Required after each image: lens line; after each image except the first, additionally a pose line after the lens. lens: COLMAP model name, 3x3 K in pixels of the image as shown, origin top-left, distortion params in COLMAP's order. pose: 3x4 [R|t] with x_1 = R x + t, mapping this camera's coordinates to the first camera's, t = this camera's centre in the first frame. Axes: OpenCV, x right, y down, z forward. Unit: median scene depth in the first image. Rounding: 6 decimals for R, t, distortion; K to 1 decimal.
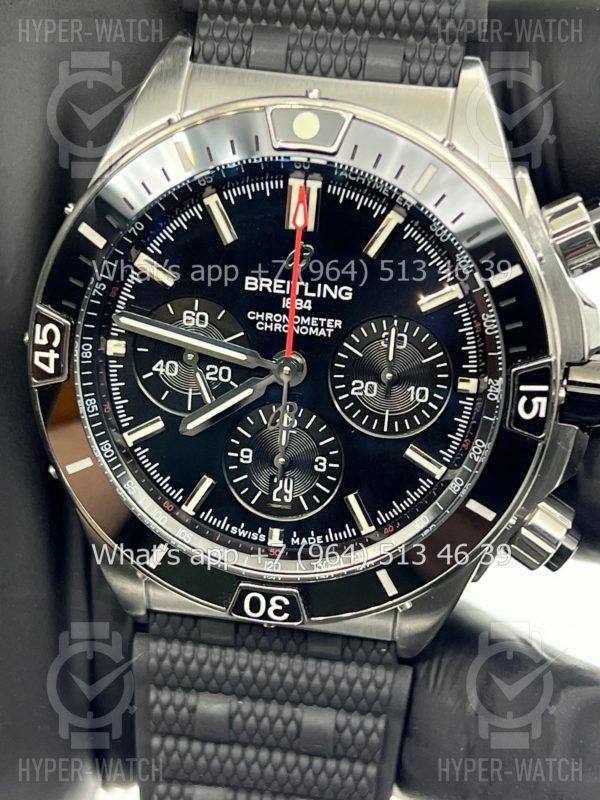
lens RADIAL K [[1893.7, 0, 302.3], [0, 1893.7, 401.1], [0, 0, 1]] dist [0.245789, 0.000000]
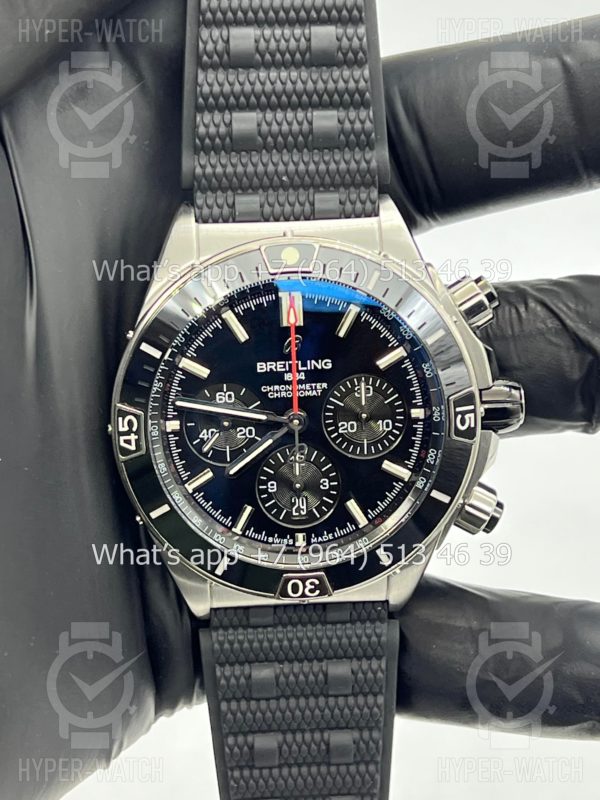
lens RADIAL K [[1893.7, 0, 300.3], [0, 1893.7, 393.2], [0, 0, 1]] dist [0.245789, 0.000000]
pose [[0.976715, -0.149091, 0.154271, -0.223252], [0.156387, 0.987031, -0.036221, 0.014630], [-0.146870, 0.059504, 0.987364, -0.430282]]
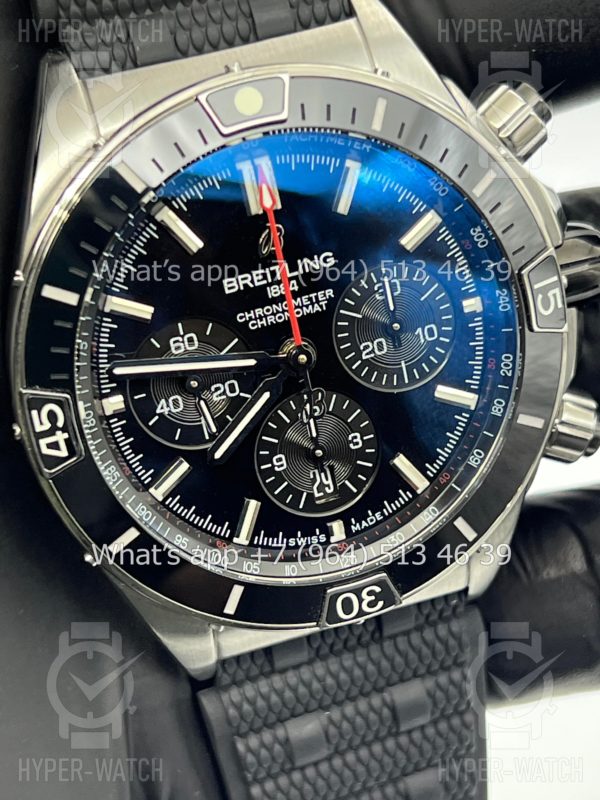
lens RADIAL K [[1893.7, 0, 303.1], [0, 1893.7, 405.2], [0, 0, 1]] dist [0.245789, 0.000000]
pose [[0.883719, -0.363874, 0.294340, -0.288098], [0.359009, 0.930517, 0.072460, -0.061686], [-0.300255, 0.041636, 0.952950, 0.109697]]
